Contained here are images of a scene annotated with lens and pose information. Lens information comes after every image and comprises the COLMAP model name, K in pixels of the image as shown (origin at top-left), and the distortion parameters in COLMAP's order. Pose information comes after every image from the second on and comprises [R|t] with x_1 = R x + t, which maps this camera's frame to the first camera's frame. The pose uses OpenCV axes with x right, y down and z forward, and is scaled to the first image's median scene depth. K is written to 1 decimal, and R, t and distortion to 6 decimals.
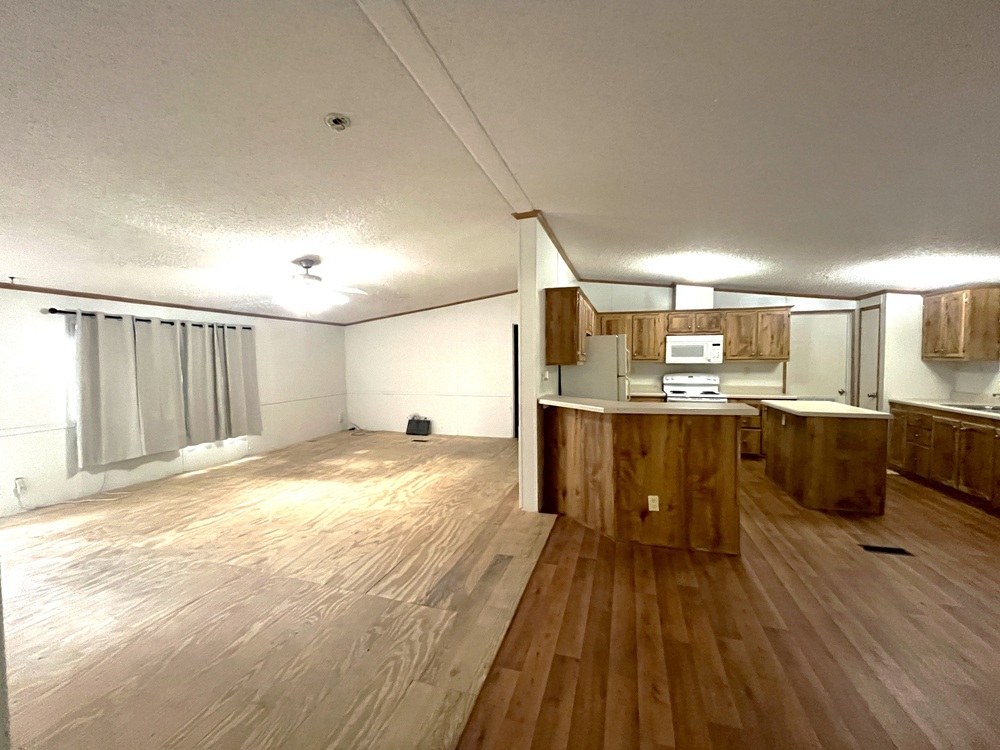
lens RADIAL K [[408.0, 0, 500.0], [0, 408.0, 375.0], [0, 0, 1]] dist [-0.001198, -0.000371]
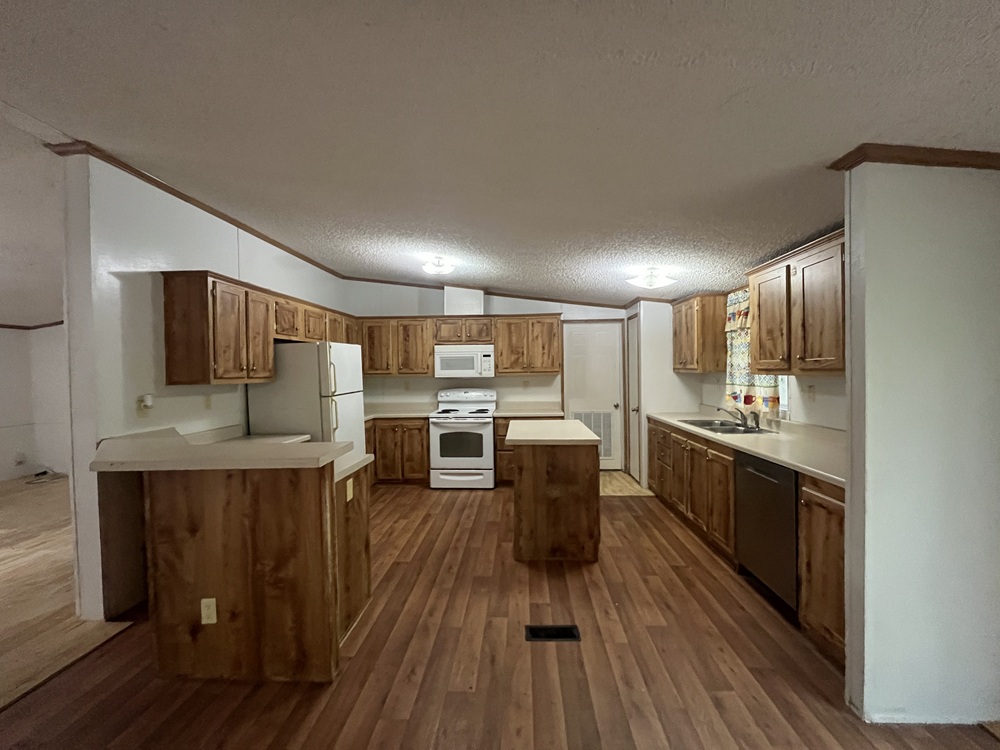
lens RADIAL K [[407.2, 0, 500.0], [0, 407.2, 375.0], [0, 0, 1]] dist [0.000728, -0.000108]
pose [[0.969523, -0.010794, 0.244761, 0.358141], [0.017842, 0.999487, -0.026595, -0.009640], [-0.244348, 0.030152, 0.969219, 0.155102]]
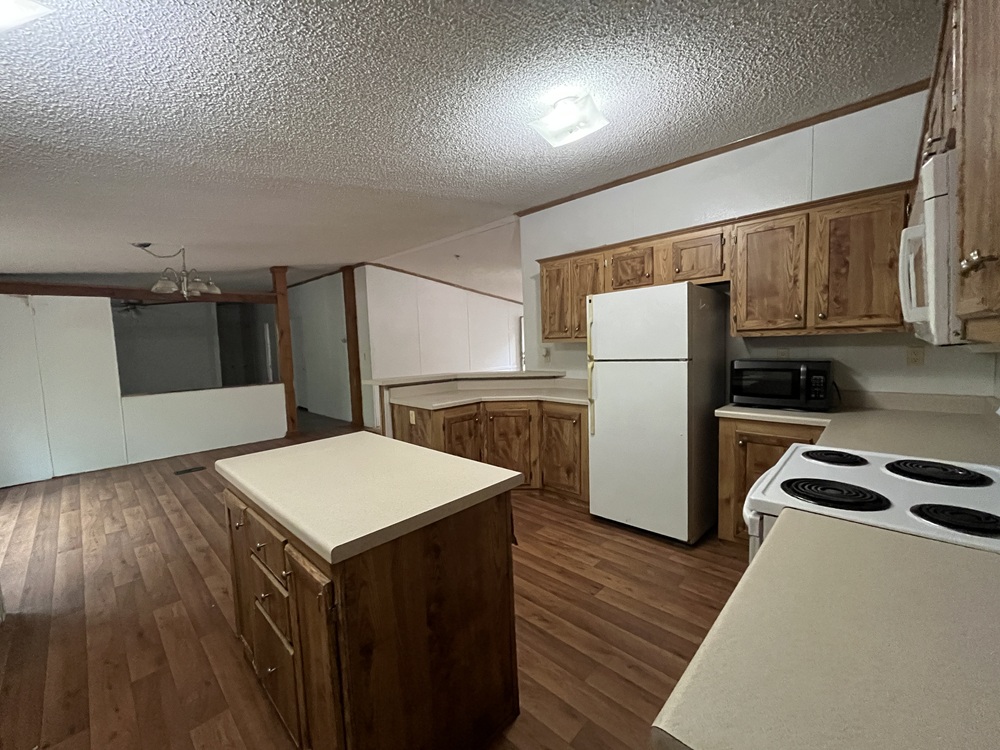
lens RADIAL K [[407.2, 0, 500.0], [0, 407.2, 375.0], [0, 0, 1]] dist [0.000728, -0.000108]
pose [[-0.447285, 0.096157, -0.889208, 0.679665], [0.004966, 0.994456, 0.105040, -0.029569], [0.894378, 0.042566, -0.445282, 0.763414]]
